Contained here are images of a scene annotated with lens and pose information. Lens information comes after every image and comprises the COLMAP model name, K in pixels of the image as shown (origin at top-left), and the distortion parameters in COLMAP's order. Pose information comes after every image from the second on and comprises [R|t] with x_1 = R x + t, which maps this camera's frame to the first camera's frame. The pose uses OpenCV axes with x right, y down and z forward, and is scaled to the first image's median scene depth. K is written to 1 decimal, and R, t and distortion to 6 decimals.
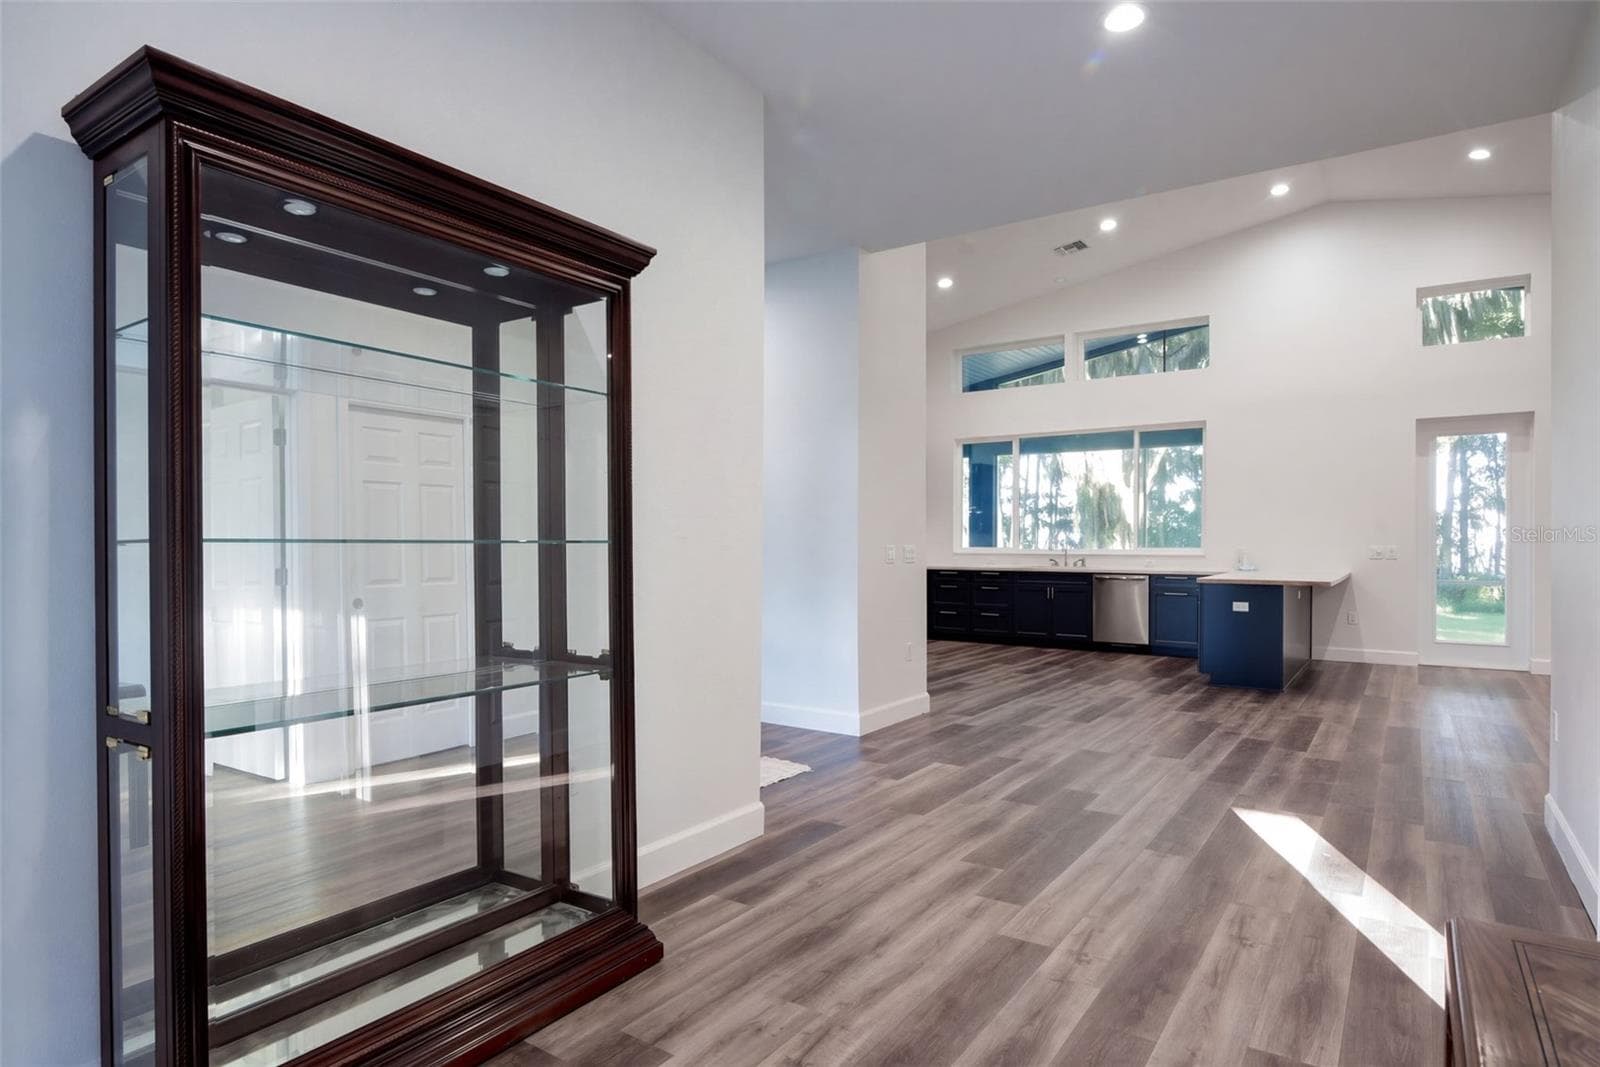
lens RADIAL K [[902.1, 0, 799.8], [0, 902.1, 540.5], [0, 0, 1]] dist [0.000379, 0.001456]
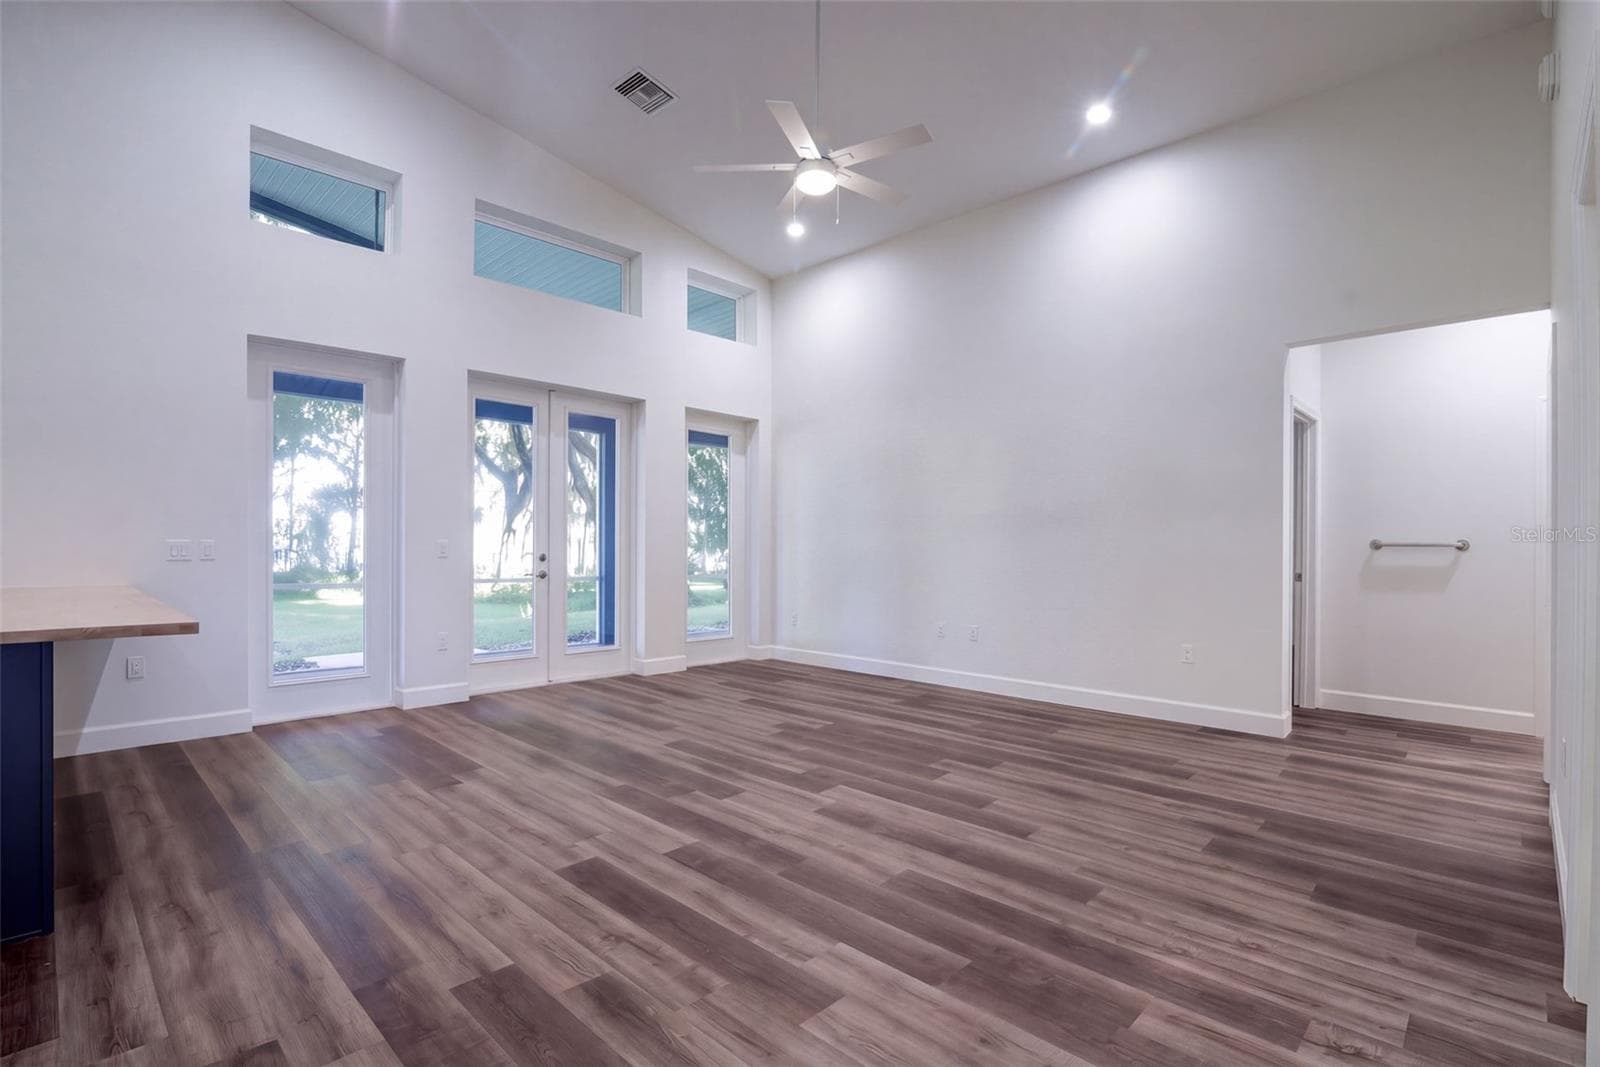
lens RADIAL K [[746.2, 0, 800.0], [0, 746.2, 533.5], [0, 0, 1]] dist [-0.014356, -0.000233]
pose [[0.166020, 0.016404, 0.985986, 0.277352], [-0.012165, 0.999820, -0.014586, 0.006828], [-0.986047, -0.009573, 0.166190, 0.623336]]
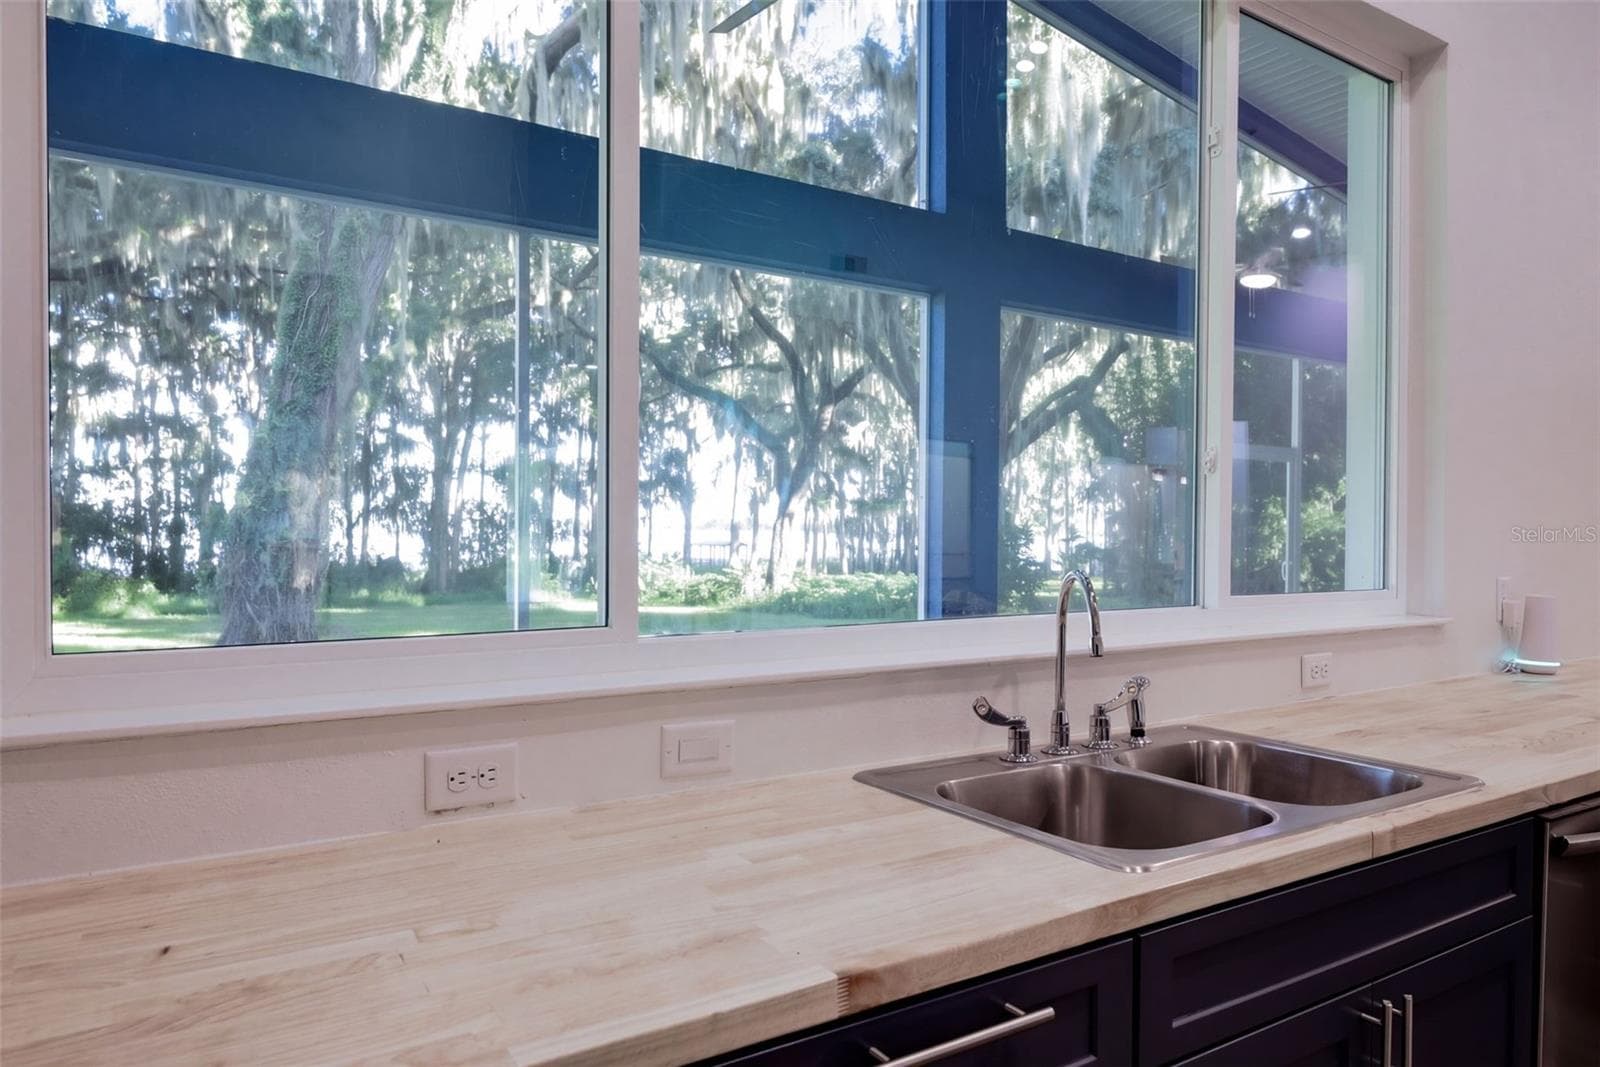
lens RADIAL K [[1041.3, 0, 800.0], [0, 1041.3, 533.5], [0, 0, 1]] dist [-0.006402, -0.001211]
pose [[0.389431, -0.001385, 0.921055, 0.170025], [-0.009031, 0.999945, 0.005322, -0.007869], [-0.921012, -0.010391, 0.389397, 1.348249]]
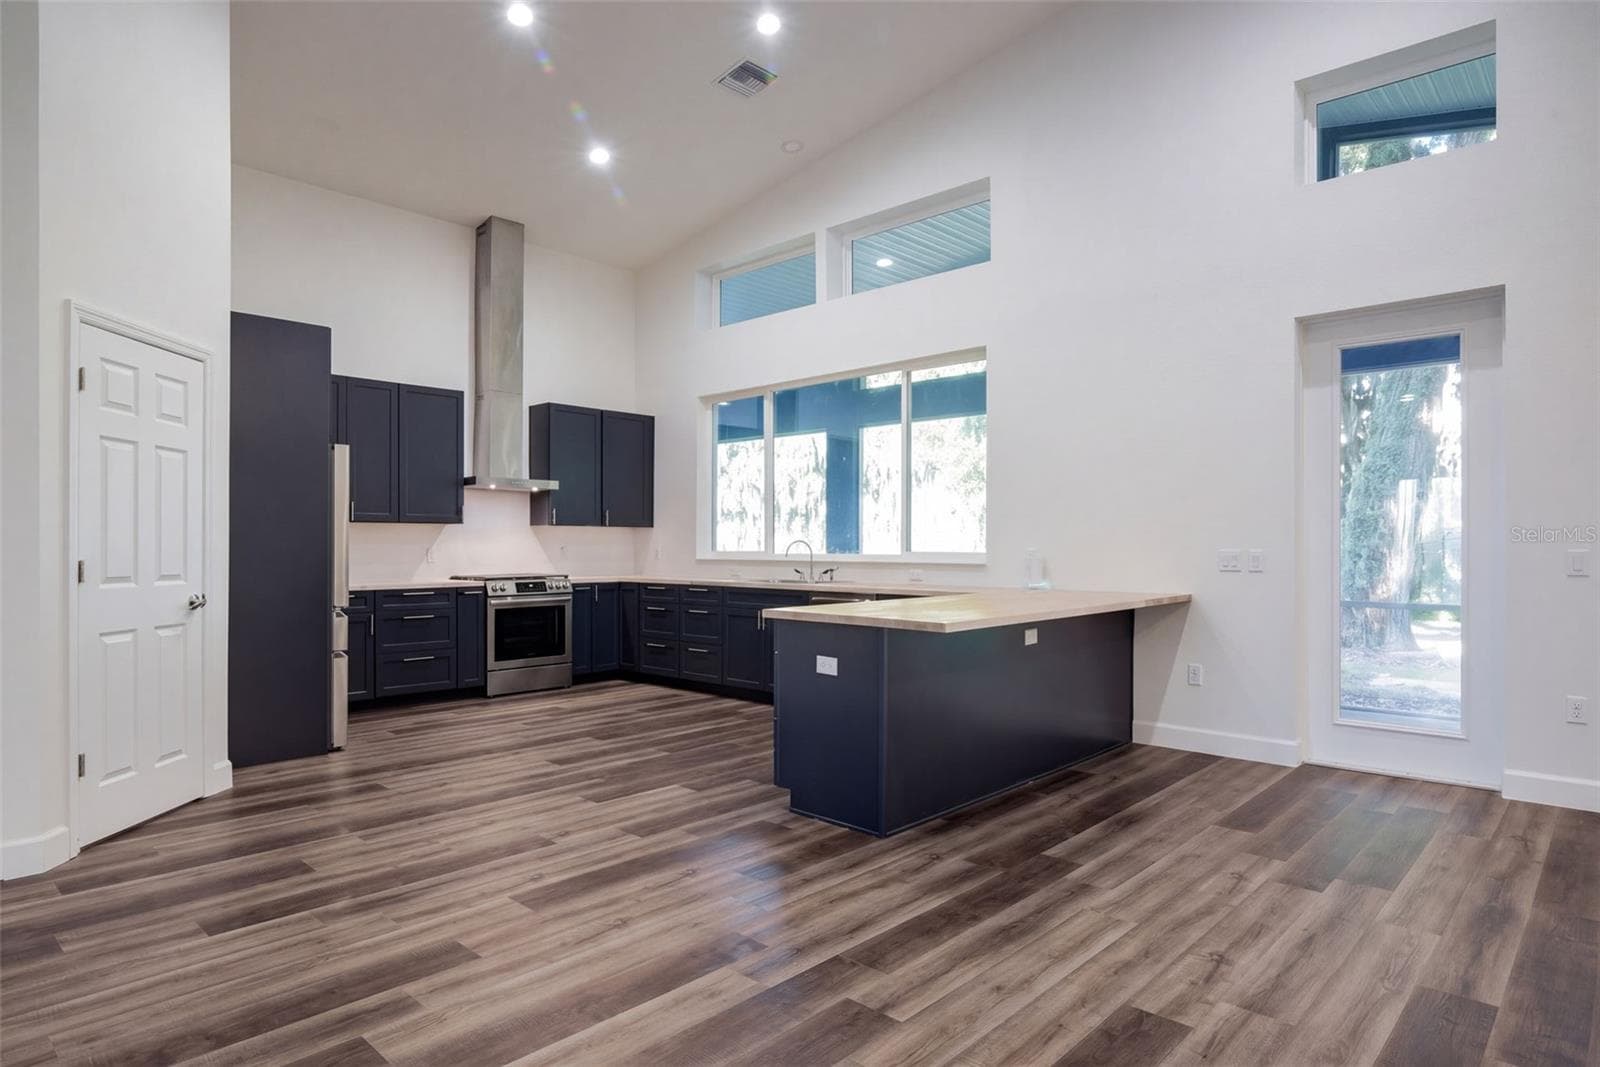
lens RADIAL K [[912.0, 0, 800.0], [0, 912.0, 533.5], [0, 0, 1]] dist [-0.000112, -0.000328]
pose [[0.987128, -0.005232, -0.159847, 0.542990], [0.003749, 0.999947, -0.009577, 0.002084], [0.159889, 0.008855, 0.987095, 0.465860]]
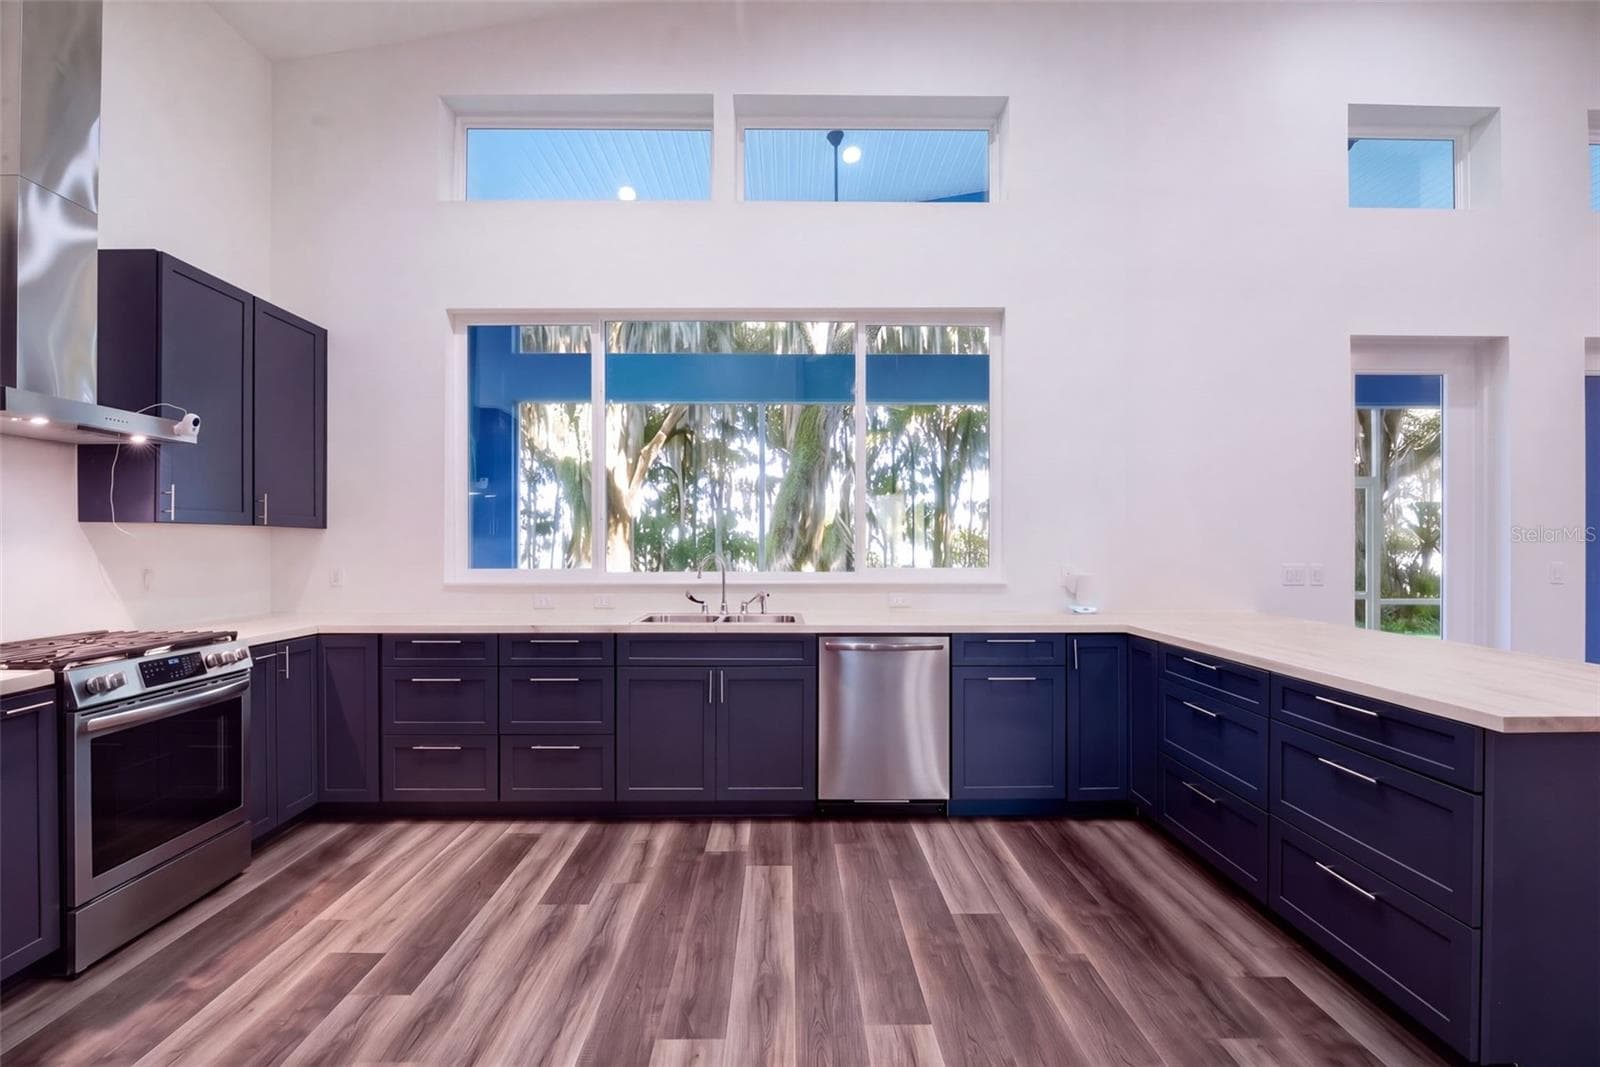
lens RADIAL K [[790.0, 0, 805.4], [0, 790.0, 545.7], [0, 0, 1]] dist [-0.002287, -0.000446]
pose [[0.813301, -0.002562, 0.581838, 0.141612], [0.001081, 0.999995, 0.002892, -0.006934], [-0.581843, -0.001723, 0.813299, 0.914354]]
